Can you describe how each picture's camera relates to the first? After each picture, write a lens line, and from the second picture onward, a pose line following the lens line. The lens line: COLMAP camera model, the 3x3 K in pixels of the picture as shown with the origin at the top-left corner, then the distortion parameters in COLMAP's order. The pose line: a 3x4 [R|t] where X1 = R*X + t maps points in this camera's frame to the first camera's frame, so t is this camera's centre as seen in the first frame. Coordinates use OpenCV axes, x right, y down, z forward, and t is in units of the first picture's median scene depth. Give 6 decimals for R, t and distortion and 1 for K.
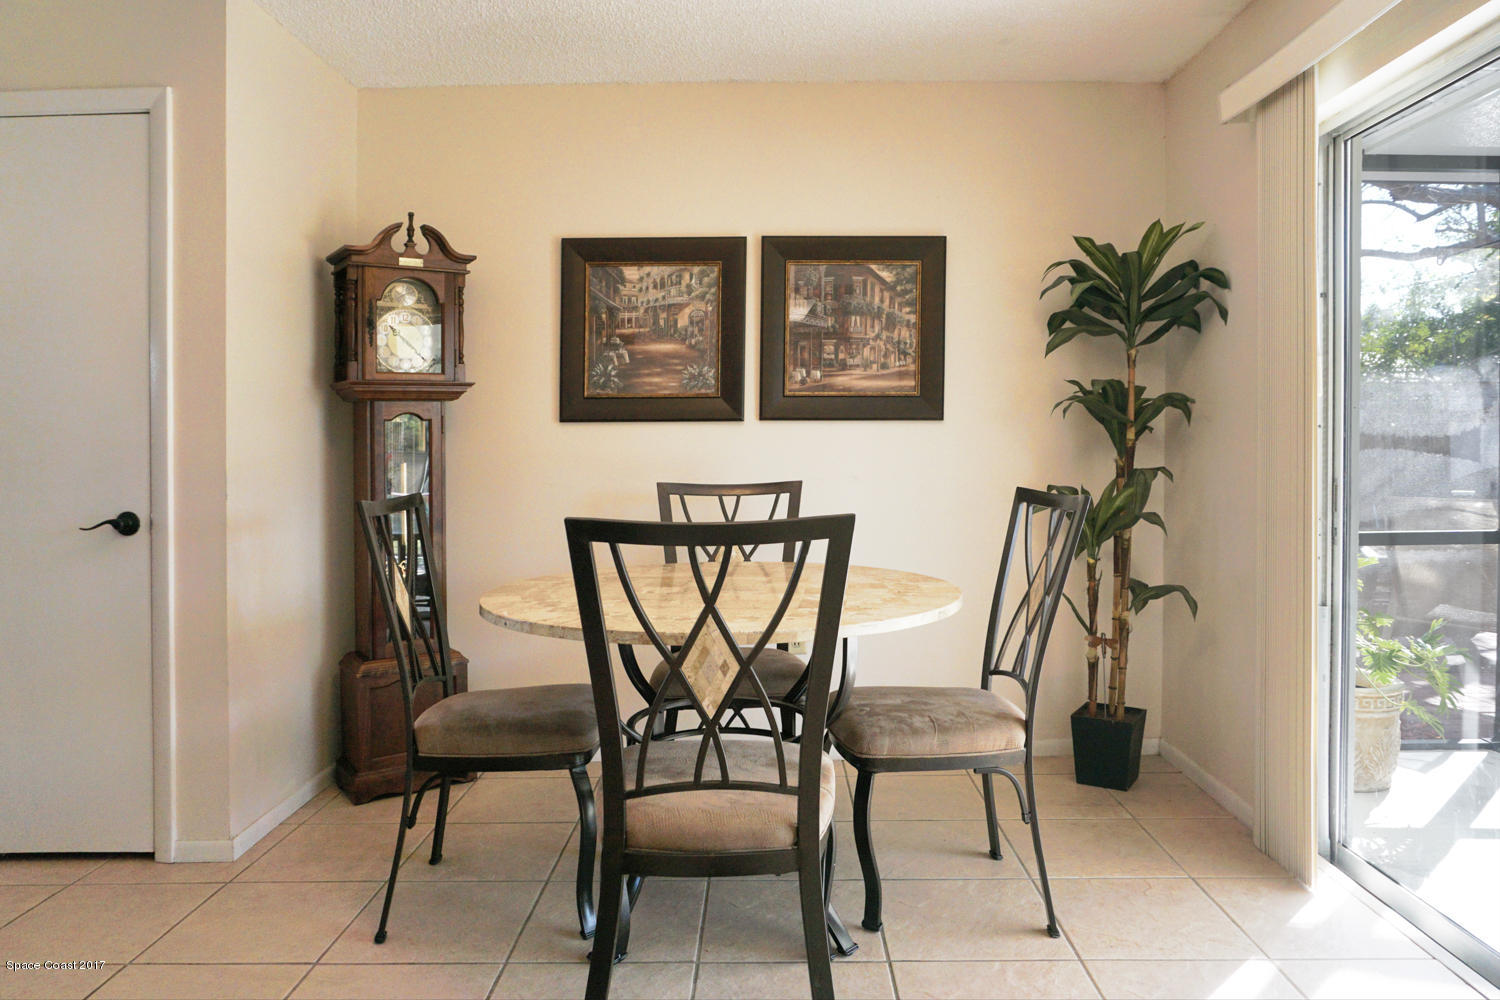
lens RADIAL K [[1015.0, 0, 749.2], [0, 1015.0, 456.7], [0, 0, 1]] dist [-0.102813, -0.000354]
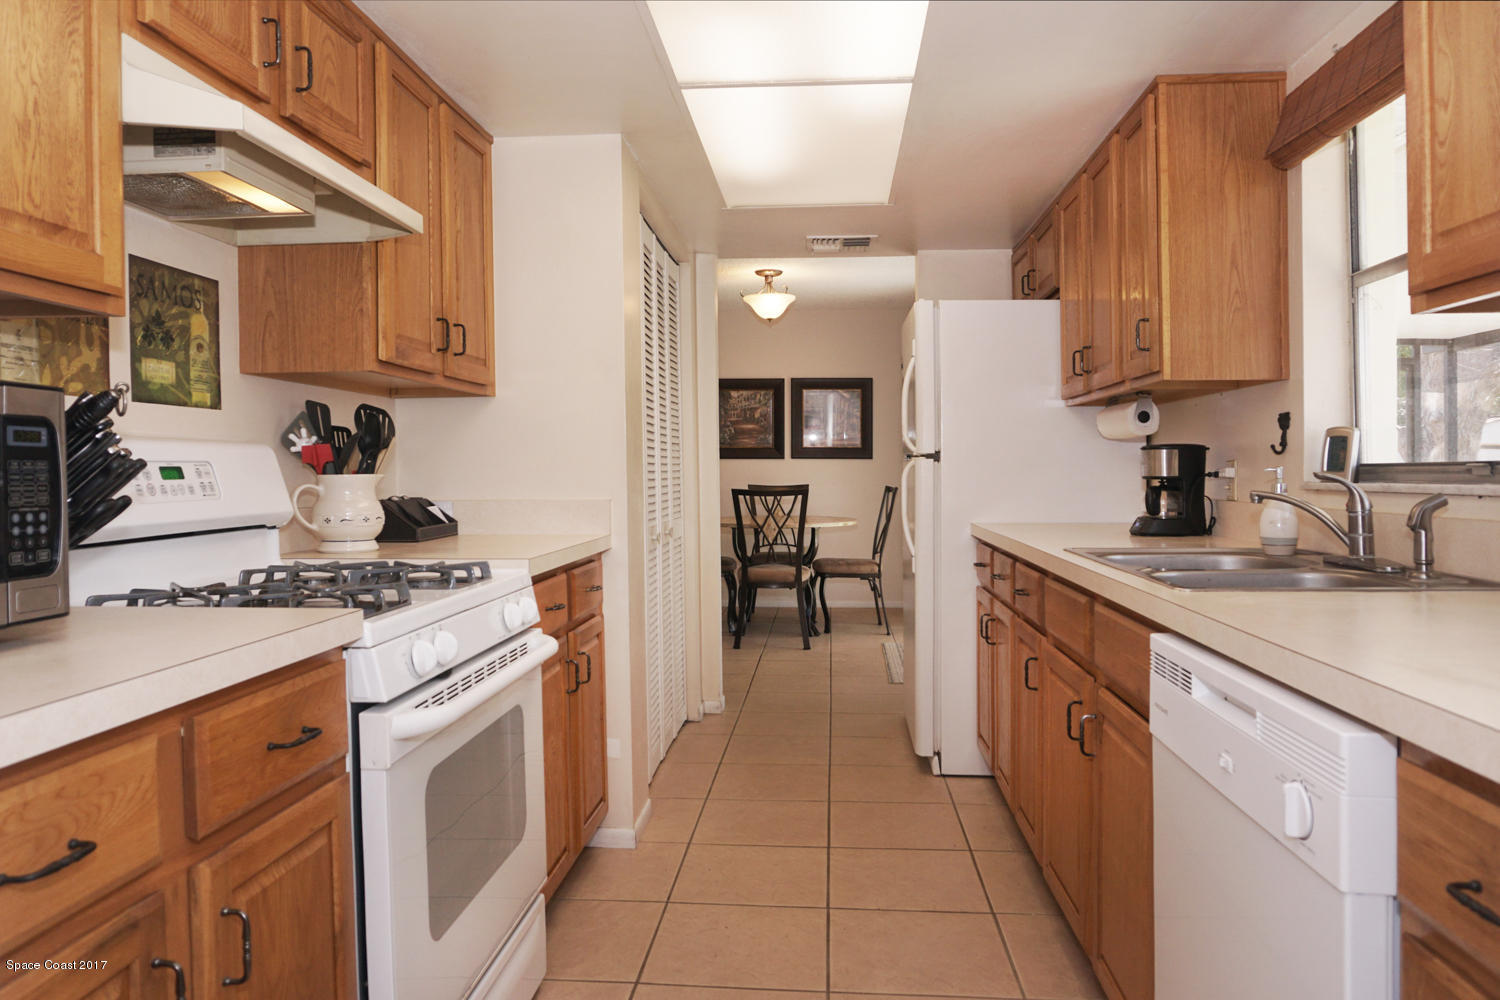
lens RADIAL K [[1013.7, 0, 751.5], [0, 1013.7, 490.8], [0, 0, 1]] dist [-0.006082, -0.001332]
pose [[0.998460, -0.010776, -0.054420, 0.044831], [0.011155, 0.999916, 0.006667, 0.021823], [0.054344, -0.007264, 0.998496, -1.305012]]
